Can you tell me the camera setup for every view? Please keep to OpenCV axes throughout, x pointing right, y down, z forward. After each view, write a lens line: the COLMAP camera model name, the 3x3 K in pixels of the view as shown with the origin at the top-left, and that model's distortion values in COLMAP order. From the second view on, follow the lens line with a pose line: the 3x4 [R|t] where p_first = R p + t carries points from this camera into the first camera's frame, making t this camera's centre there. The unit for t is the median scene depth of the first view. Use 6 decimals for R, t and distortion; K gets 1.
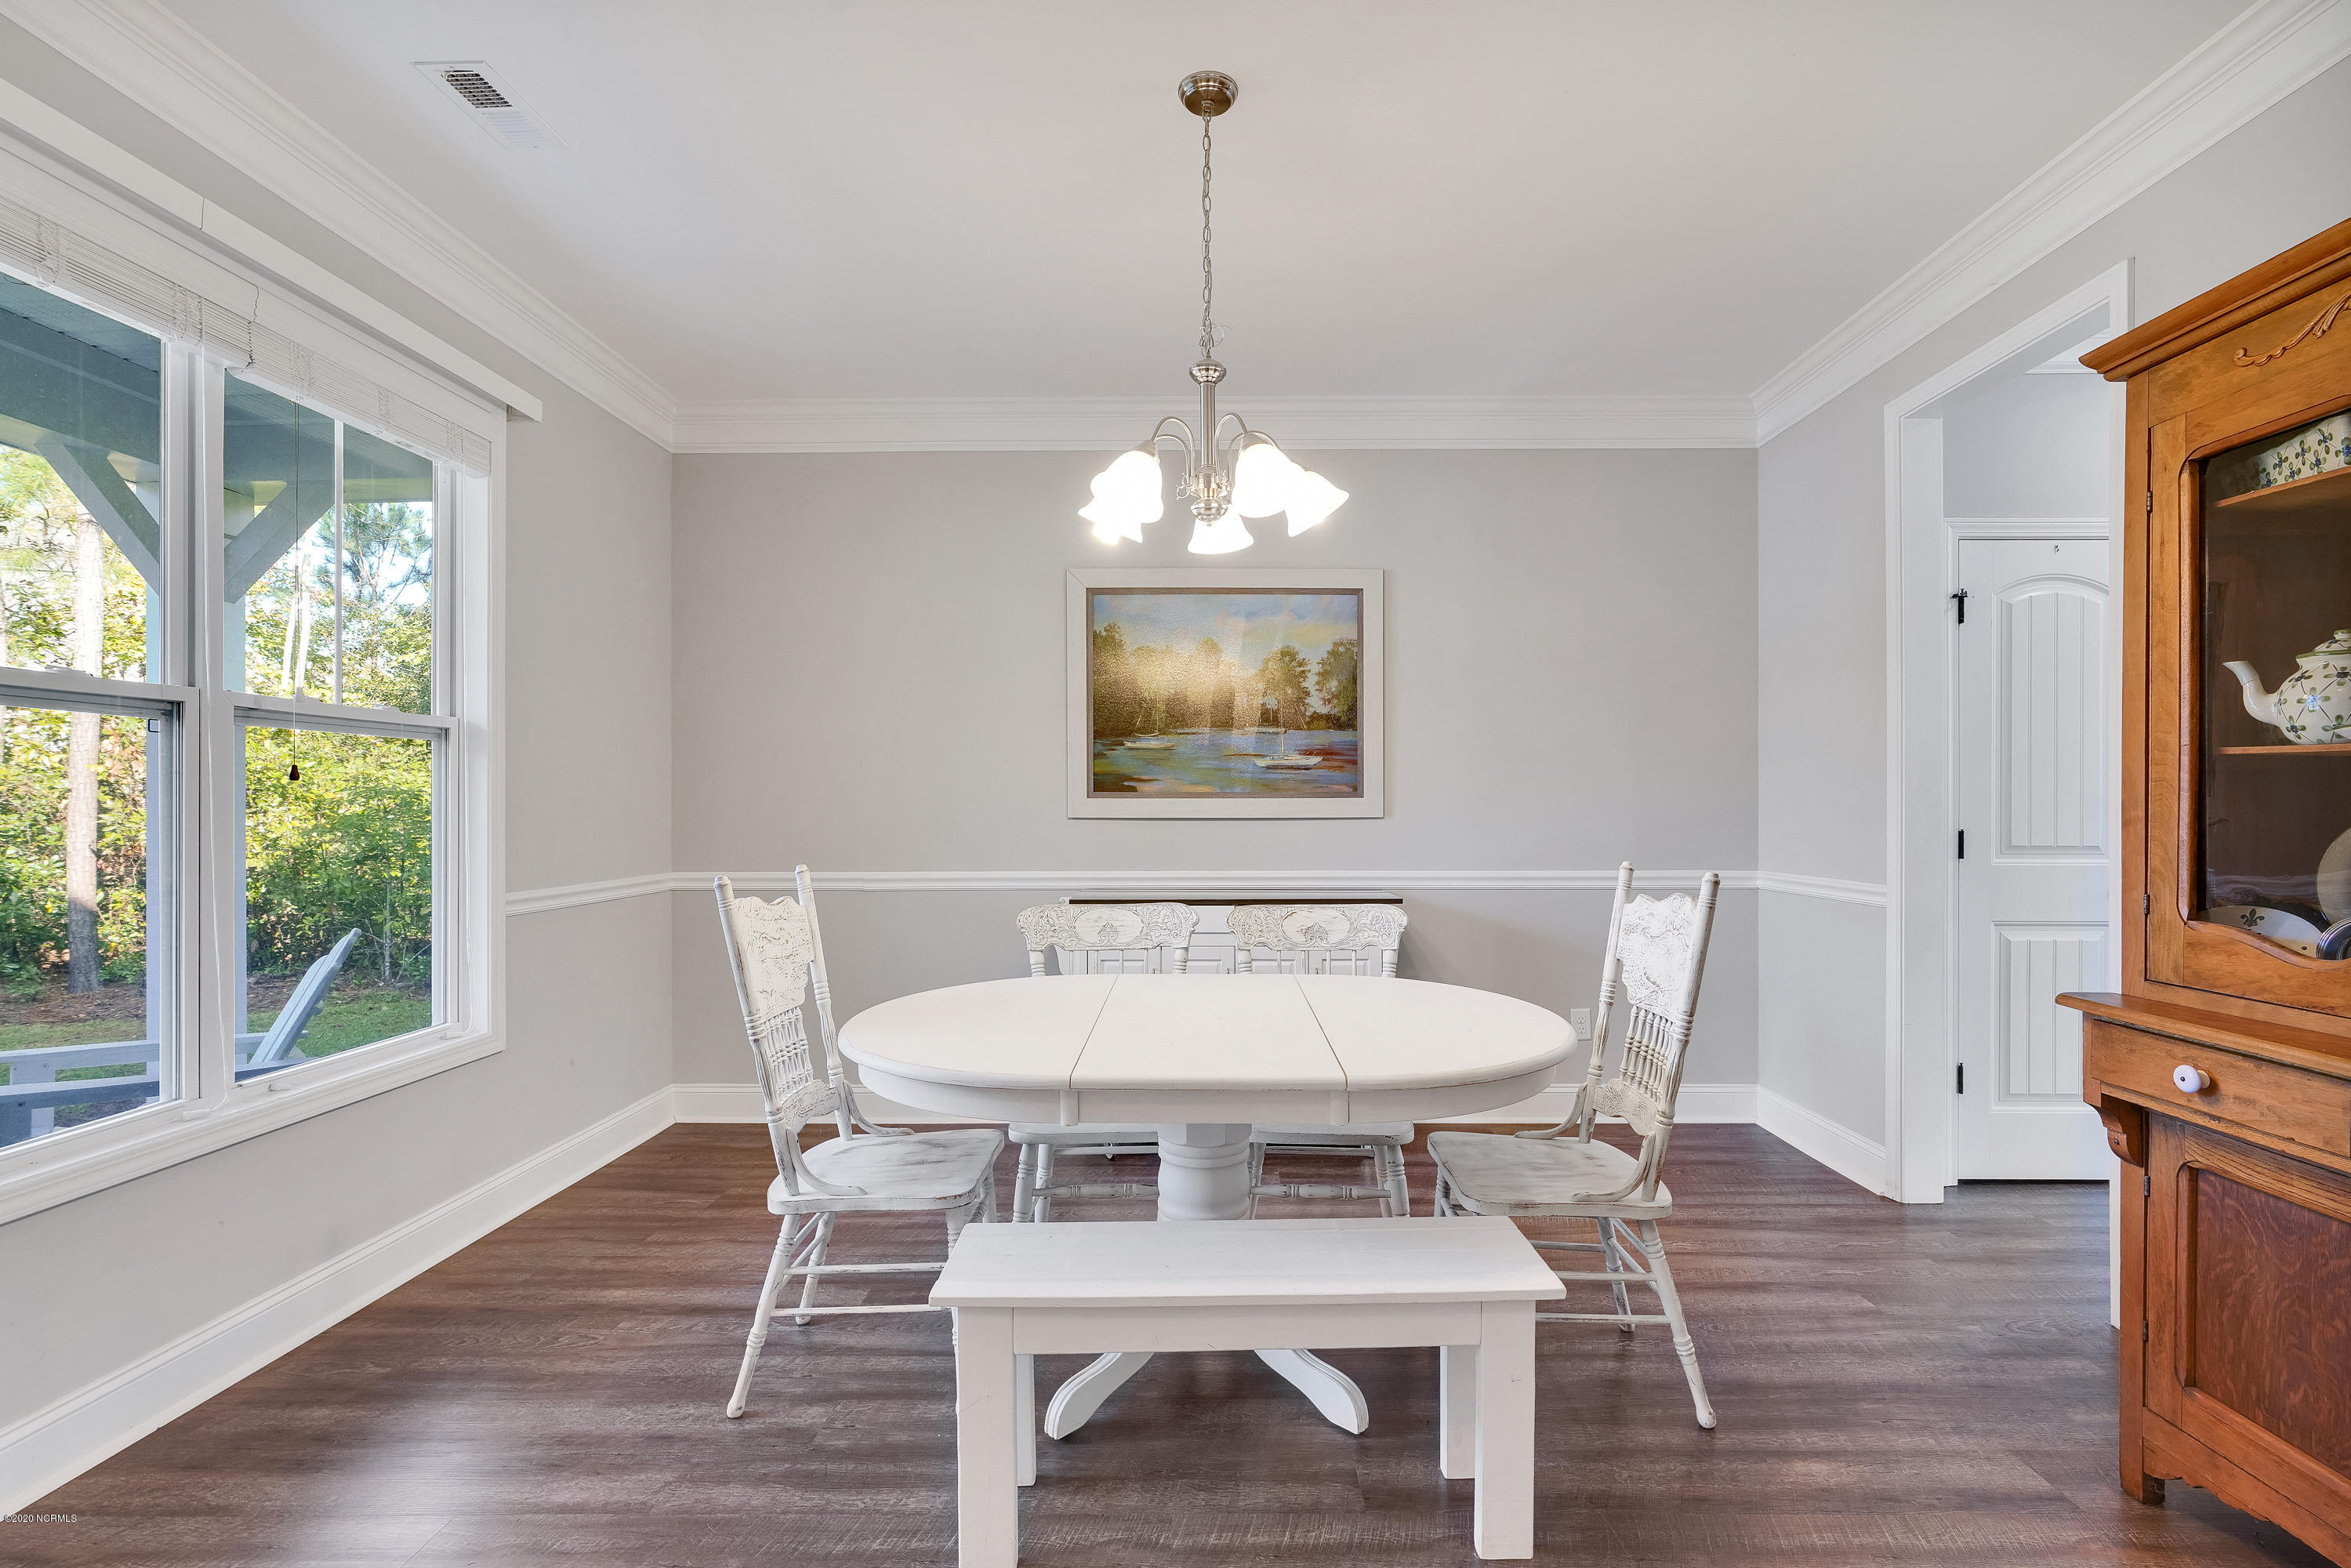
lens RADIAL K [[1109.0, 0, 1182.2], [0, 1109.0, 790.6], [0, 0, 1]] dist [-0.000645, -0.000203]
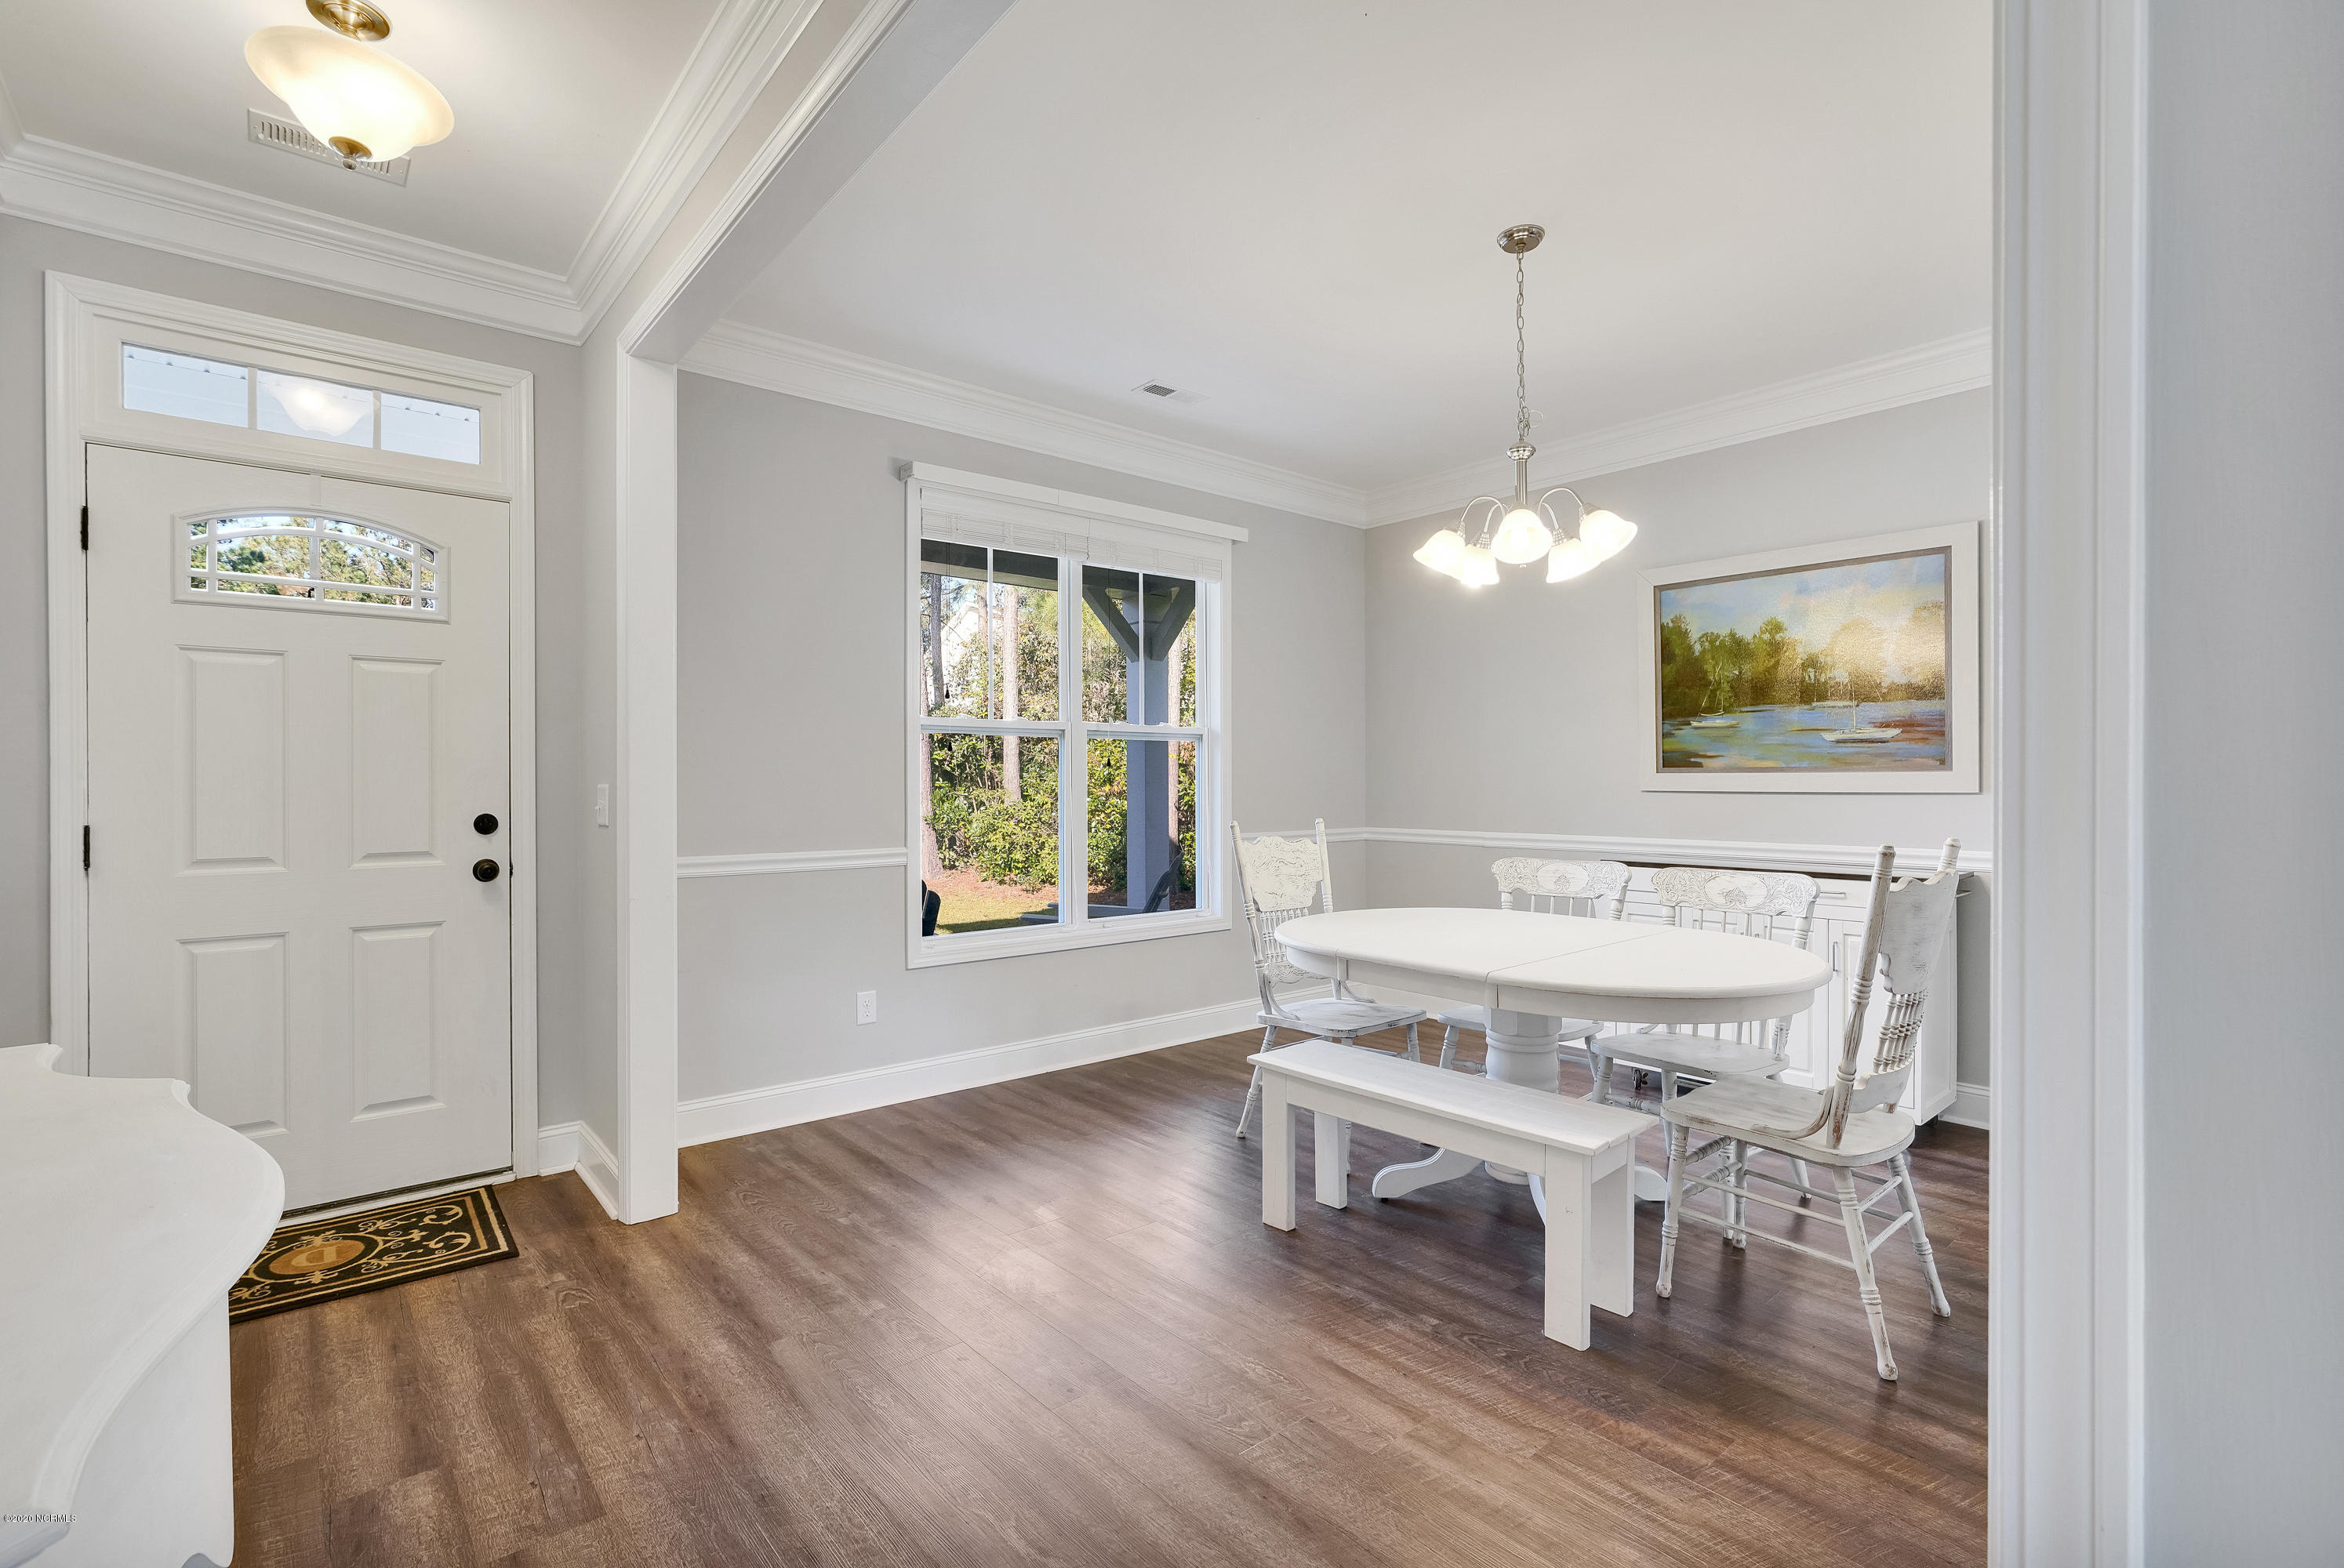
lens RADIAL K [[1077.5, 0, 1172.0], [0, 1077.5, 784.0], [0, 0, 1]] dist [0.018753, -0.000072]
pose [[0.652403, 0.001389, -0.757871, 0.551733], [0.014345, 0.999797, 0.014181, -0.006352], [0.757736, -0.020124, 0.652251, -0.120384]]
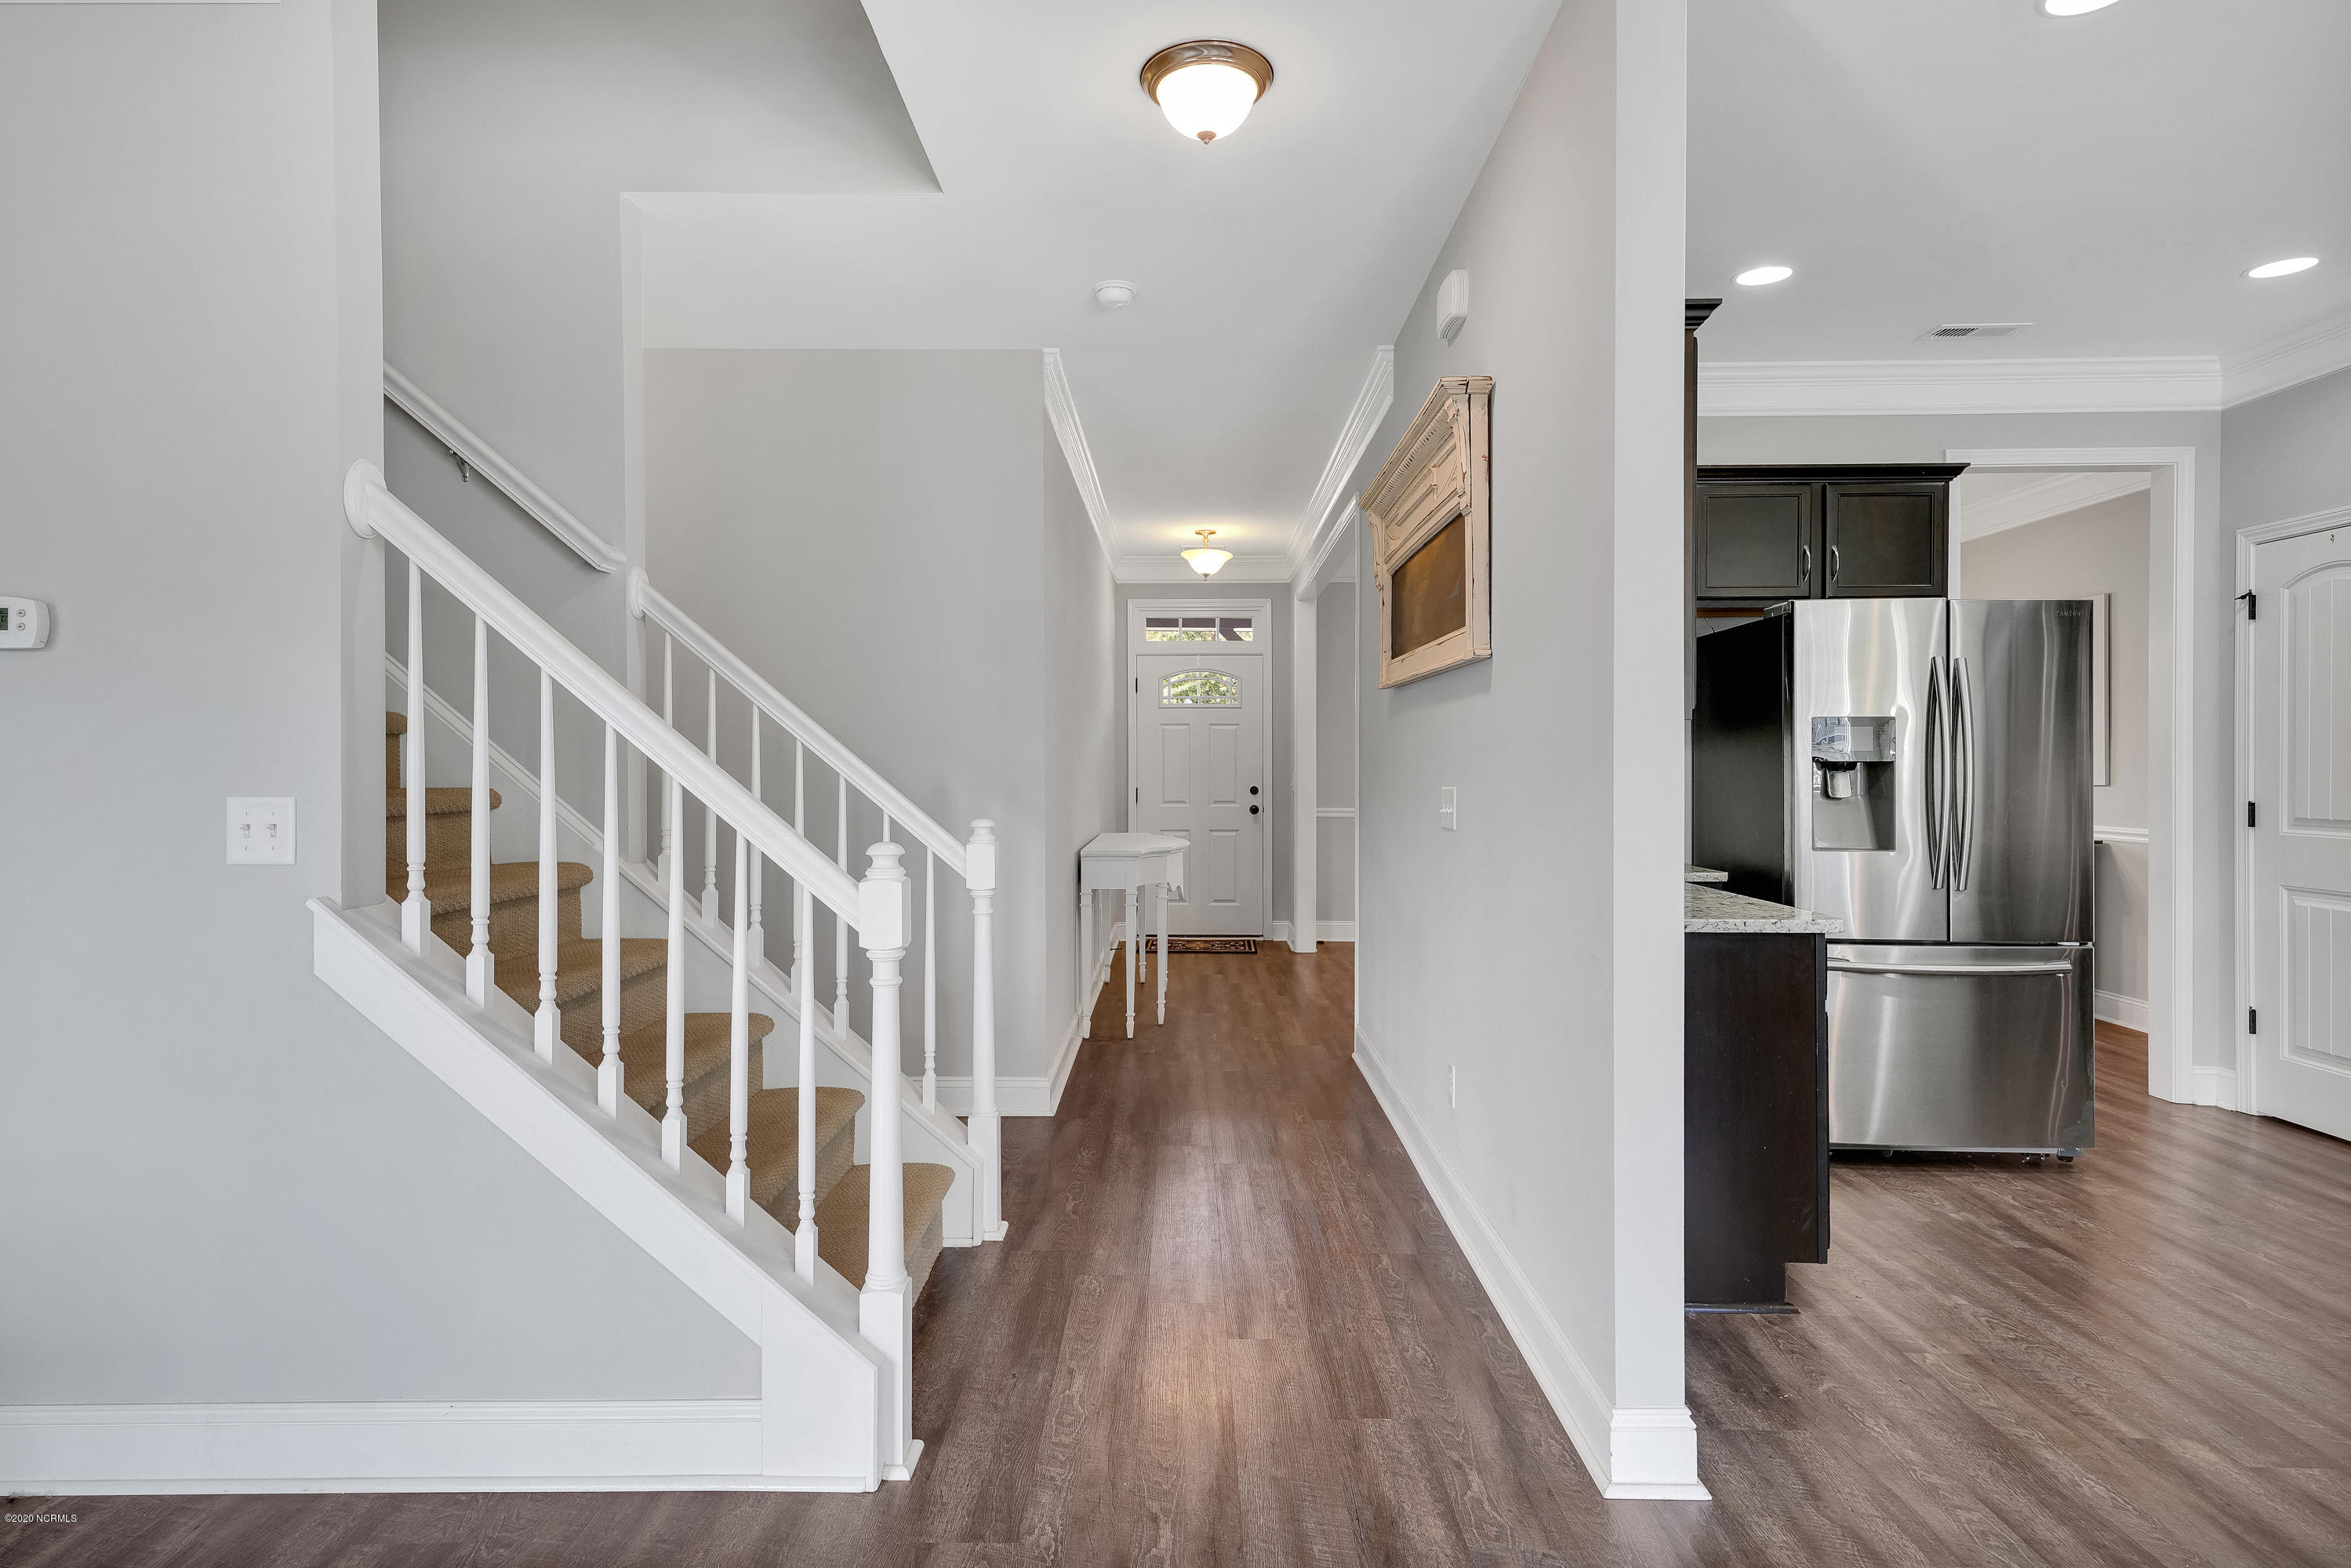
lens RADIAL K [[1123.2, 0, 1175.5], [0, 1123.2, 784.0], [0, 0, 1]] dist [-0.000076, -0.000019]
pose [[0.013478, 0.013382, -0.999820, 2.812924], [0.012712, 0.999827, 0.013553, -0.019918], [0.999828, -0.012892, 0.013306, -0.178617]]
